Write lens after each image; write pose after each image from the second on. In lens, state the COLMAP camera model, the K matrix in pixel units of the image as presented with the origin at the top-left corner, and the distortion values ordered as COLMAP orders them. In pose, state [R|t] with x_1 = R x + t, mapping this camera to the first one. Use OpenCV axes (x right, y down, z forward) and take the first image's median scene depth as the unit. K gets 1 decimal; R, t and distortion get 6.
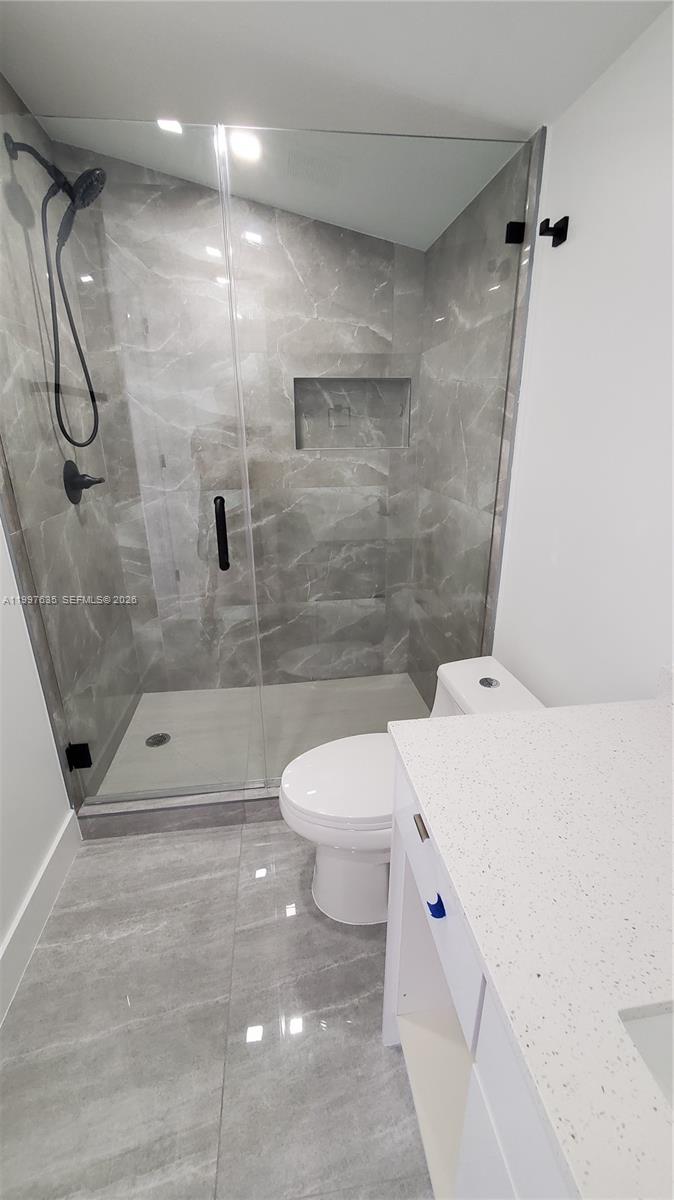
lens RADIAL K [[485.7, 0, 334.9], [0, 485.7, 594.5], [0, 0, 1]] dist [0.000652, -0.000280]
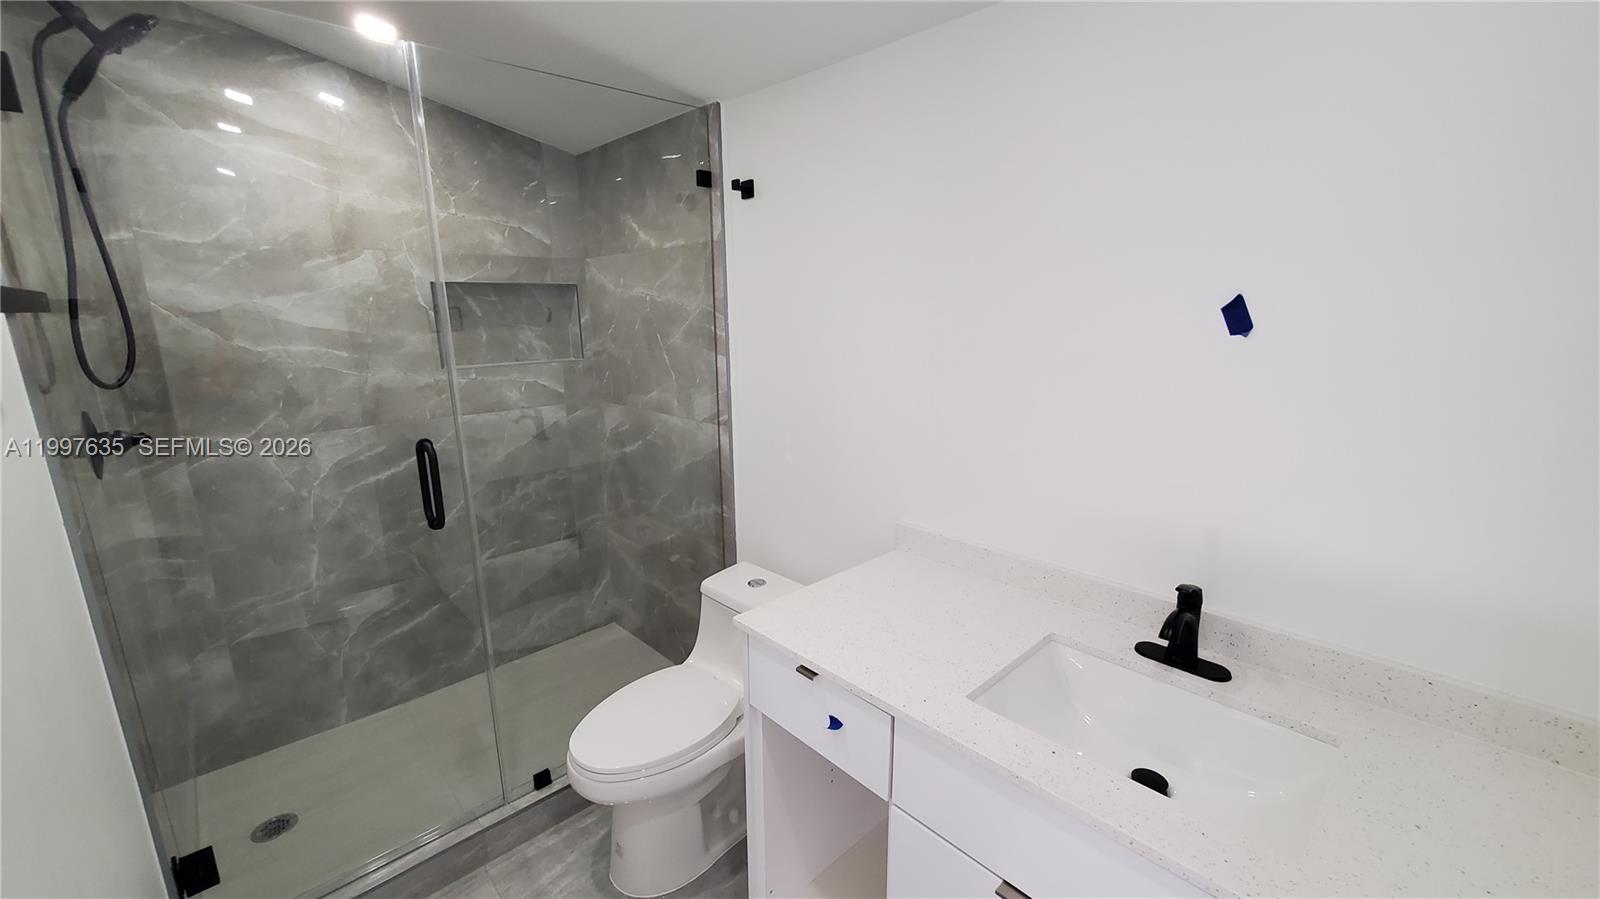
lens RADIAL K [[647.5, 0, 800.0], [0, 647.5, 449.5], [0, 0, 1]] dist [0.000652, -0.000280]
pose [[0.810668, -0.126472, 0.571684, -0.234929], [0.194738, 0.979046, -0.059552, 0.001144], [-0.552173, 0.159606, 0.818310, -0.152373]]
